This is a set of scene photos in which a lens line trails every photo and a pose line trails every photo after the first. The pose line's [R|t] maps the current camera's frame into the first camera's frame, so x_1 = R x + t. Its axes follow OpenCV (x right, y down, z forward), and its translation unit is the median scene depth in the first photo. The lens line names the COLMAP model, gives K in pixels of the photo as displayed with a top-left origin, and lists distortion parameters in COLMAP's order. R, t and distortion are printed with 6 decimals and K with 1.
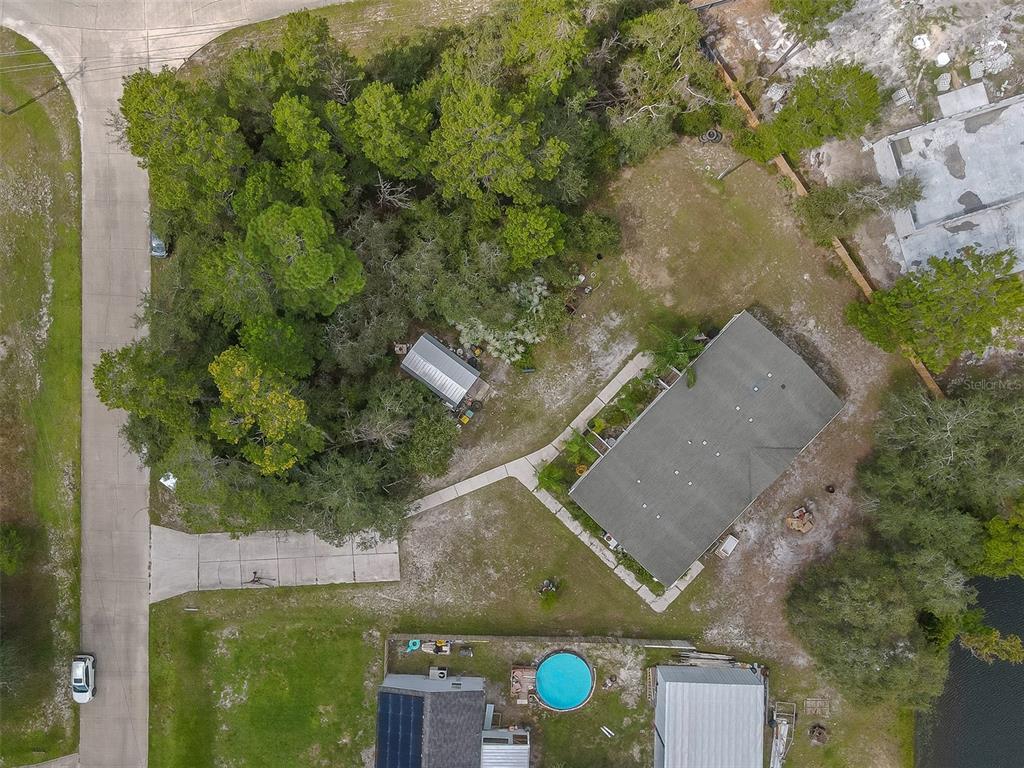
lens RADIAL K [[753.6, 0, 505.0], [0, 753.6, 382.1], [0, 0, 1]] dist [0.007366, 0.015426]
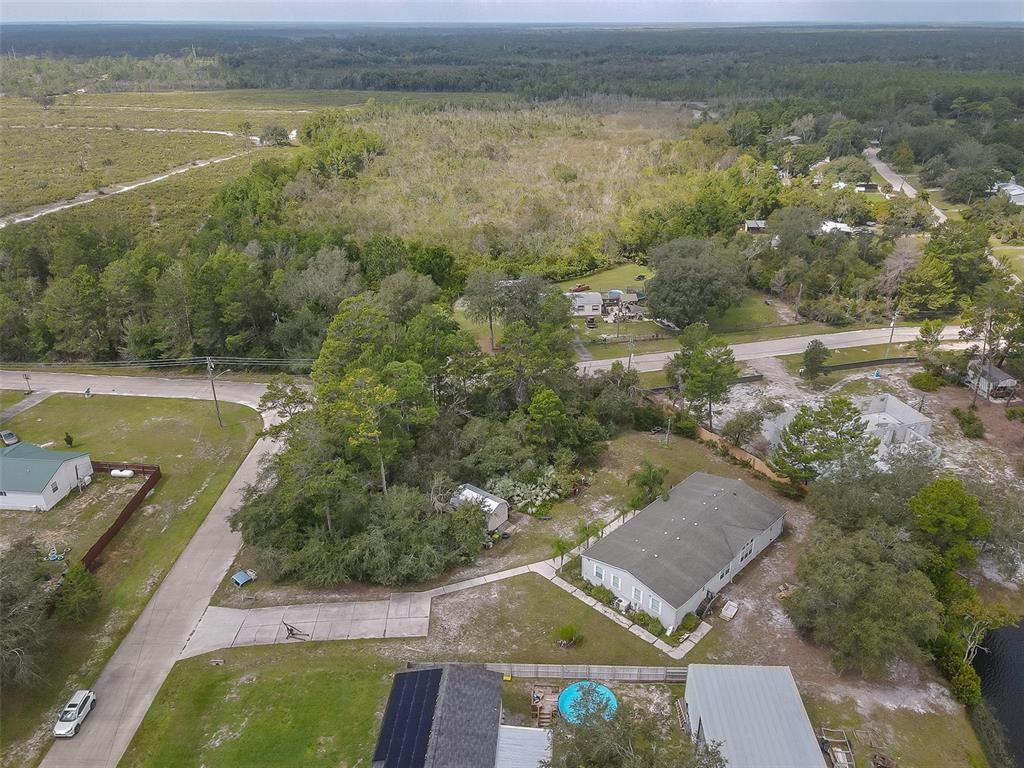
lens RADIAL K [[753.6, 0, 537.2], [0, 753.6, 397.0], [0, 0, 1]] dist [0.007366, 0.015426]
pose [[0.999985, 0.001244, 0.005291, 0.008863], [0.004209, 0.438803, -0.898573, 1.064825], [-0.003439, 0.898582, 0.438791, 0.236165]]
